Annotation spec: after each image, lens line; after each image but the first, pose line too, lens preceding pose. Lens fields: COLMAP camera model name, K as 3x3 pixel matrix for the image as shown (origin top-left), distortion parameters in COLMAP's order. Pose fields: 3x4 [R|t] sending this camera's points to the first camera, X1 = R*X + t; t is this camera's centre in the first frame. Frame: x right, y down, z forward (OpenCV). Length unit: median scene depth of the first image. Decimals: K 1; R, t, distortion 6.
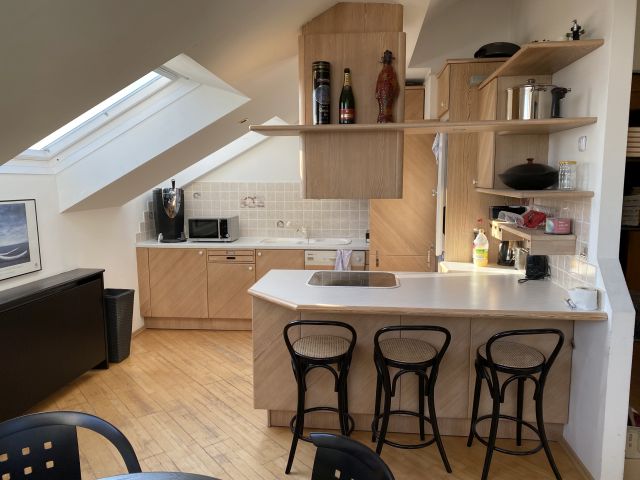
lens RADIAL K [[482.4, 0, 320.0], [0, 482.4, 240.0], [0, 0, 1]] dist [-0.002893, 0.001867]
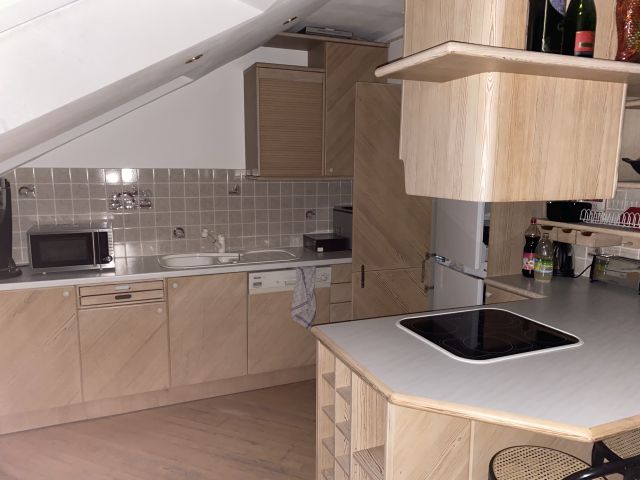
lens RADIAL K [[496.7, 0, 320.0], [0, 496.7, 240.0], [0, 0, 1]] dist [-0.007302, -0.002815]
pose [[0.878062, -0.062436, 0.474456, -0.256626], [0.052843, 0.998039, 0.033542, -0.039127], [-0.475620, -0.004381, 0.879640, 0.355255]]
